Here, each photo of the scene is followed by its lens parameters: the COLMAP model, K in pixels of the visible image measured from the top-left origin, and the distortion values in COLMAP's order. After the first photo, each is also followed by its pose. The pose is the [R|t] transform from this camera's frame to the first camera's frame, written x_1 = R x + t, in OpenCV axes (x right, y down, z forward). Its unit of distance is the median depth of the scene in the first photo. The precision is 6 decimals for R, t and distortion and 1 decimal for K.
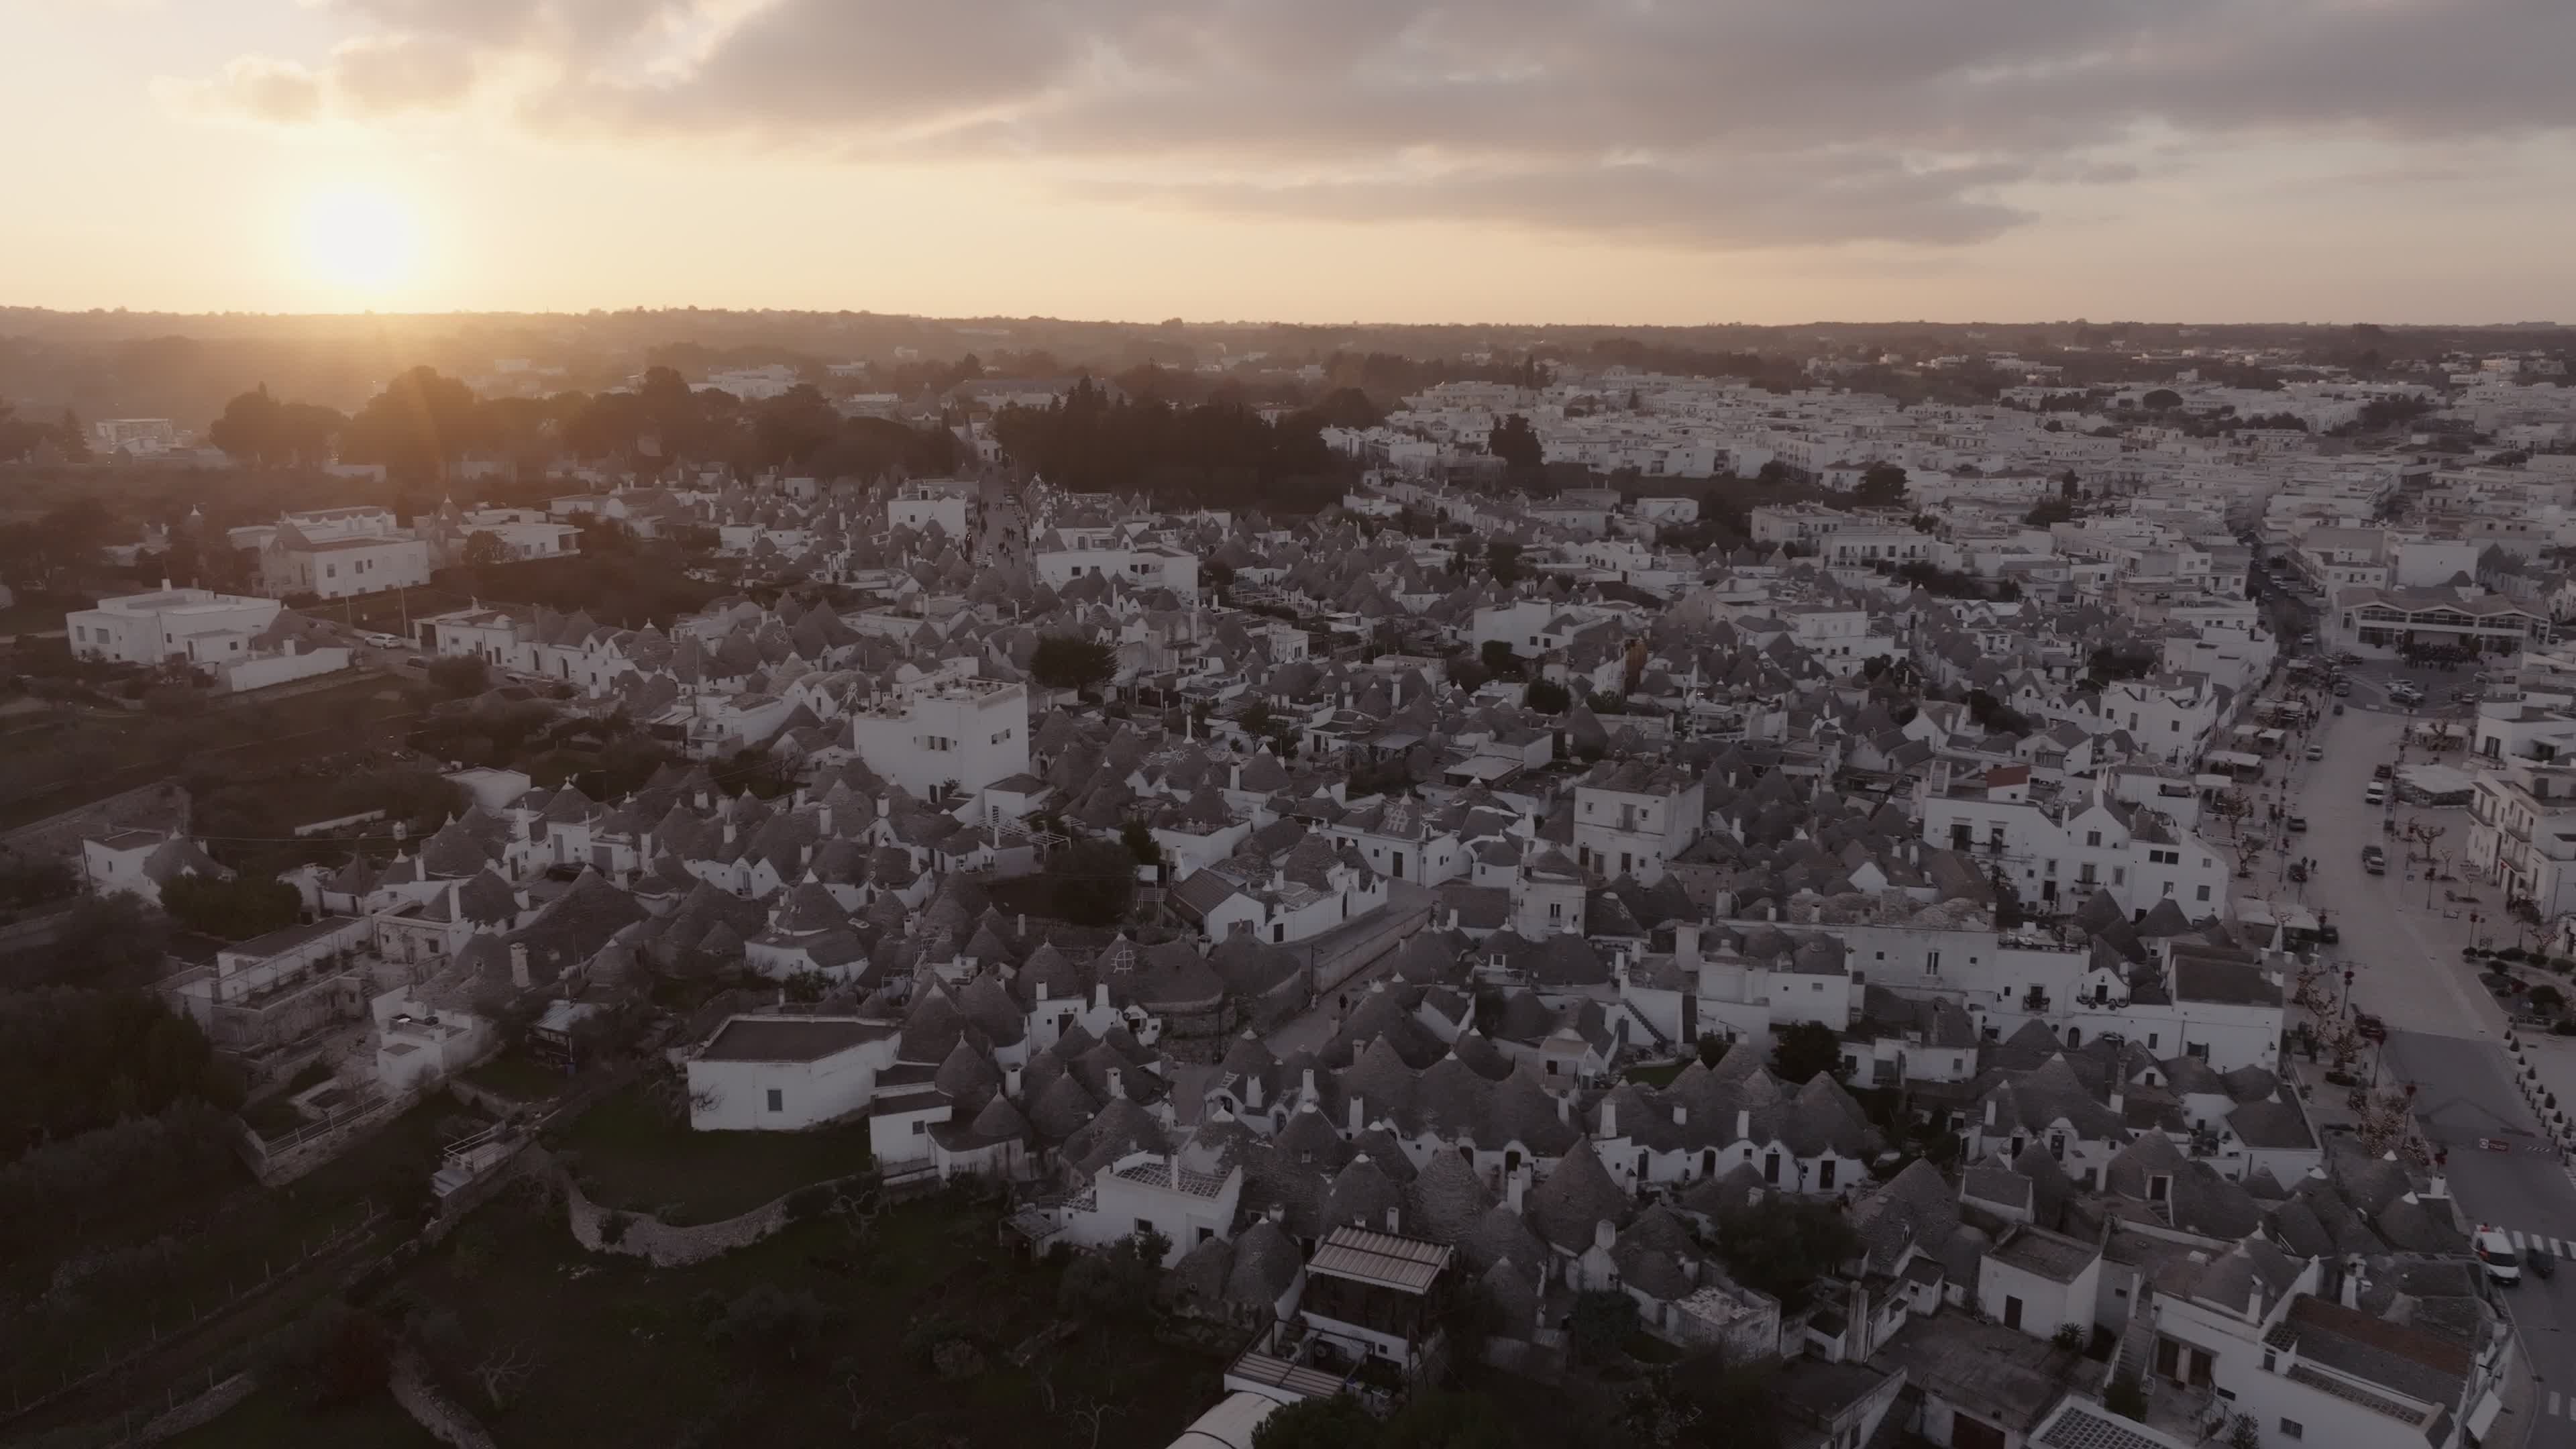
lens RADIAL K [[1814.1, 0, 1288.0], [0, 1814.1, 724.5], [0, 0, 1]] dist [0.001798, 0.011671]
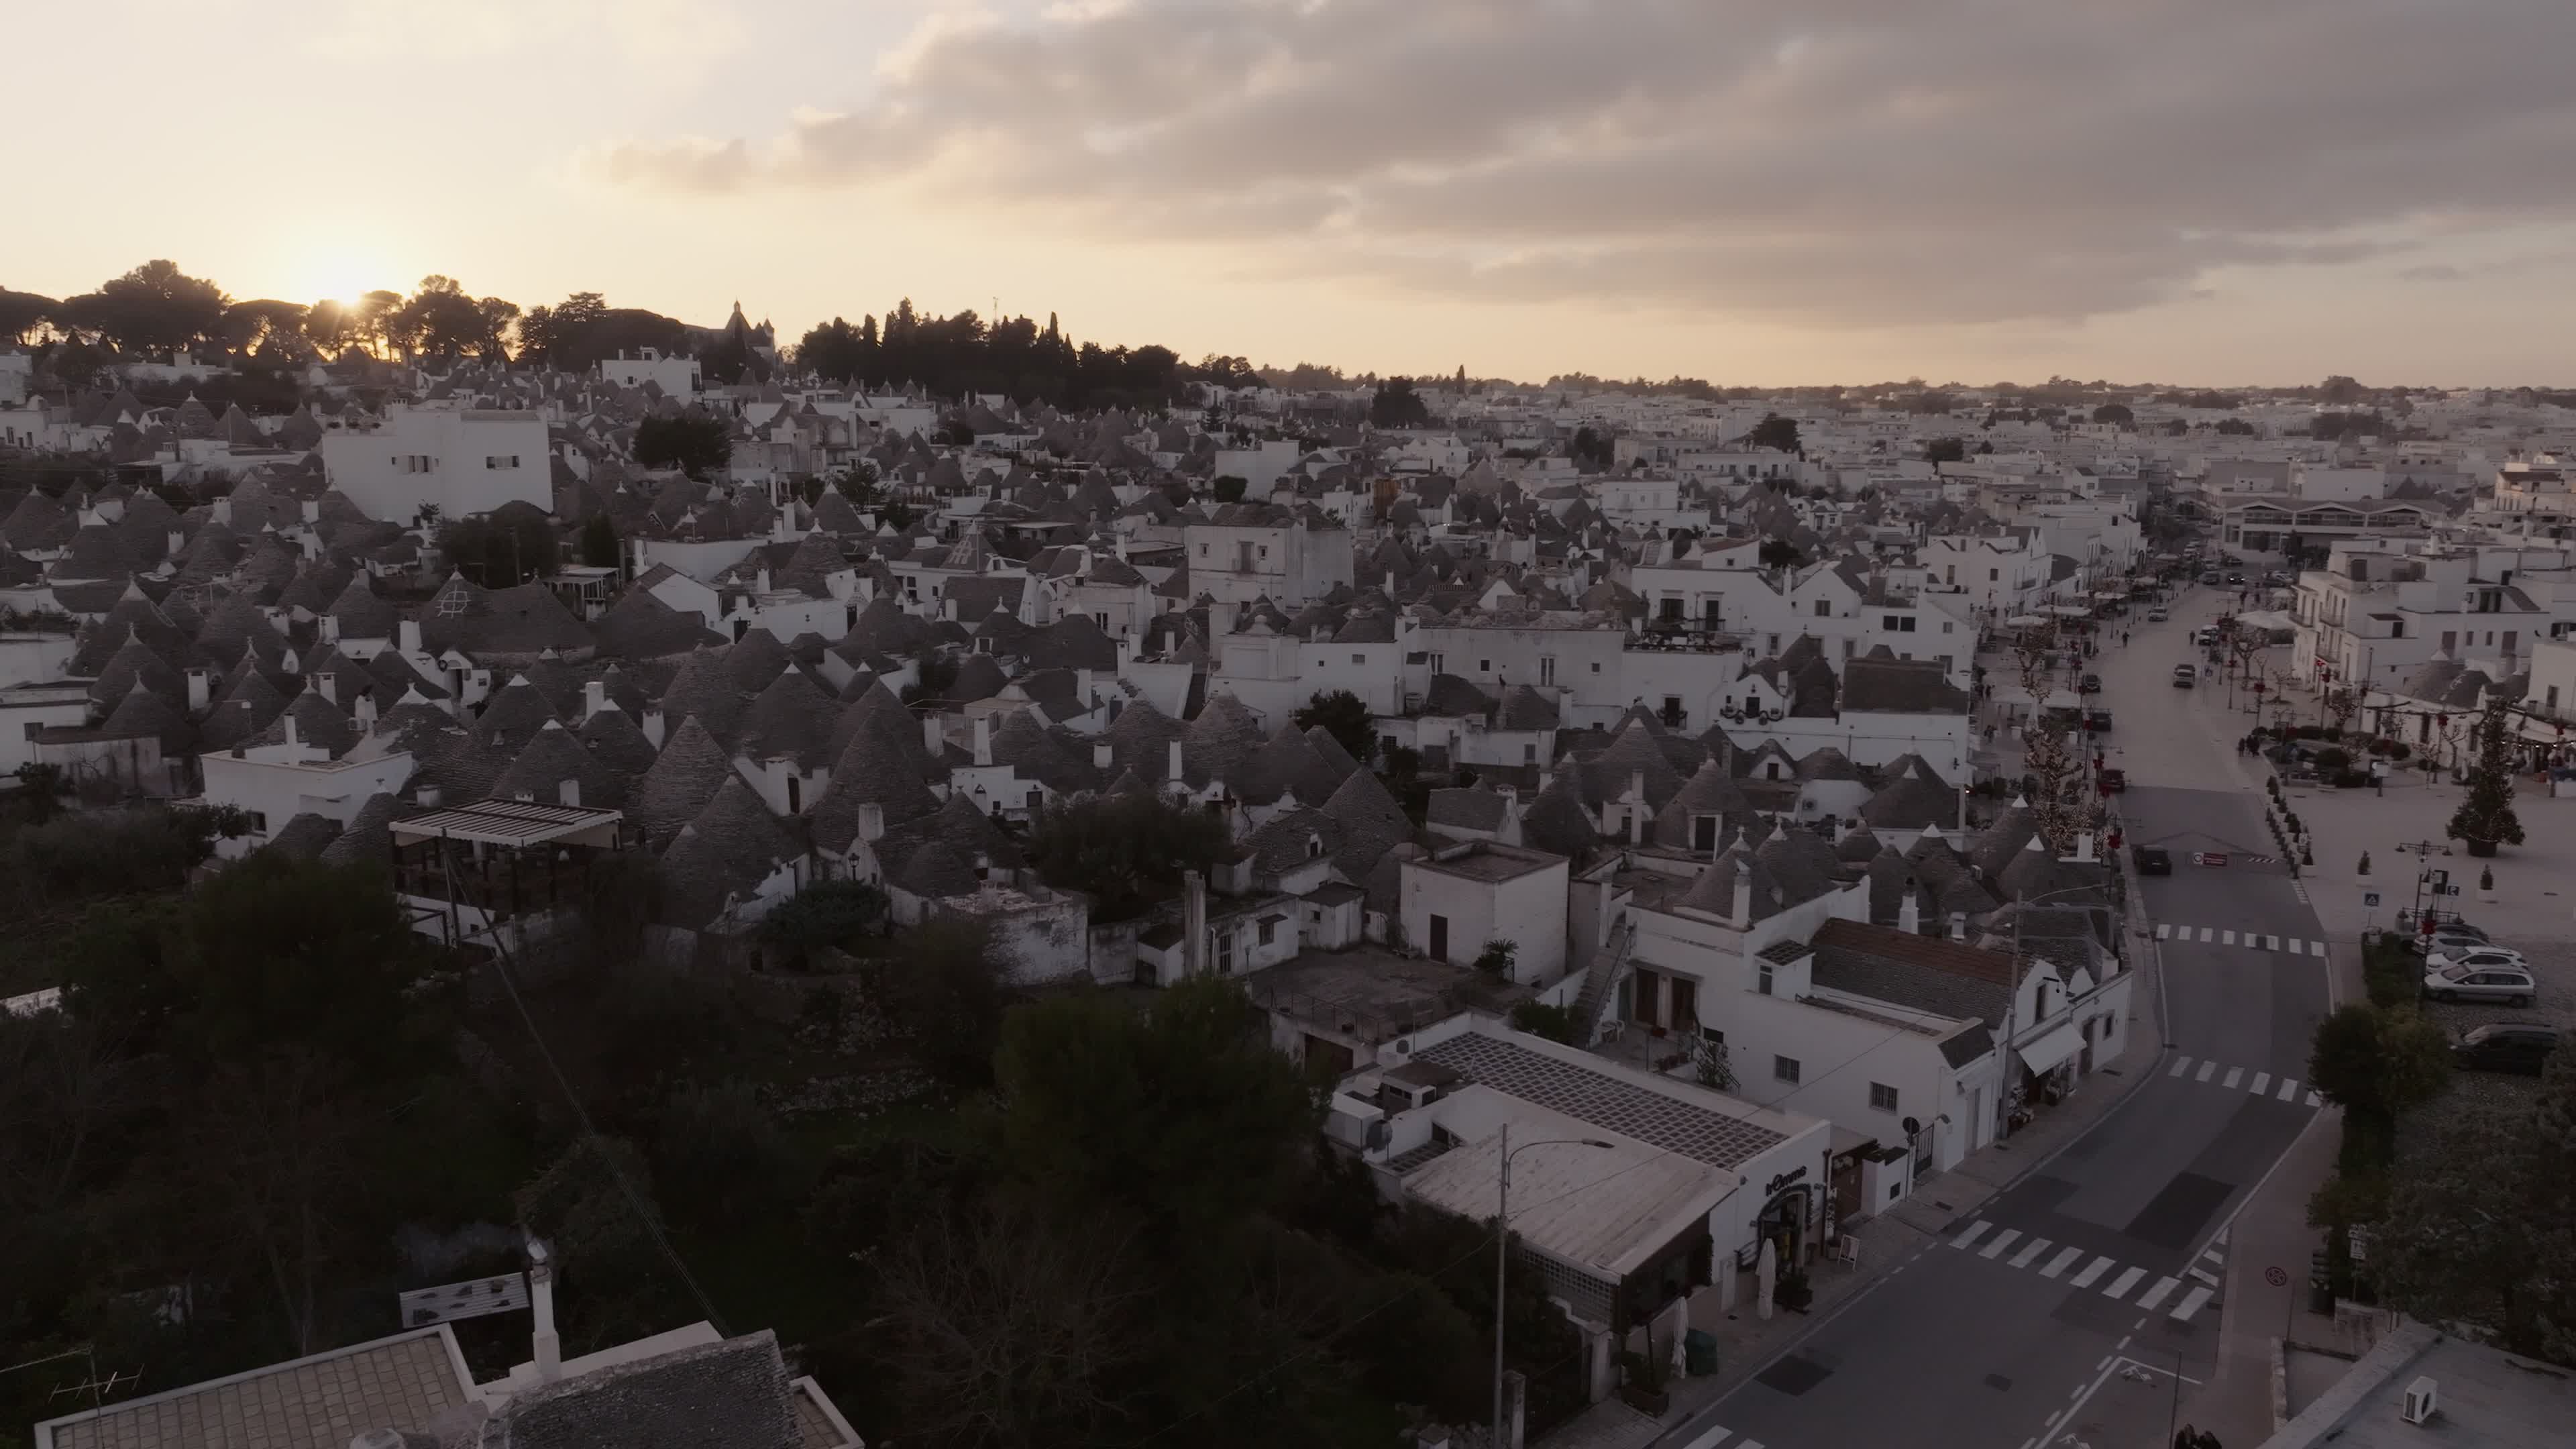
lens RADIAL K [[1814.1, 0, 1288.0], [0, 1814.1, 724.5], [0, 0, 1]] dist [0.001798, 0.011671]
pose [[0.999998, 0.000988, -0.001832, 0.233528], [-0.001069, 0.998997, -0.044769, 0.186093], [0.001786, 0.044771, 0.998996, 0.182589]]
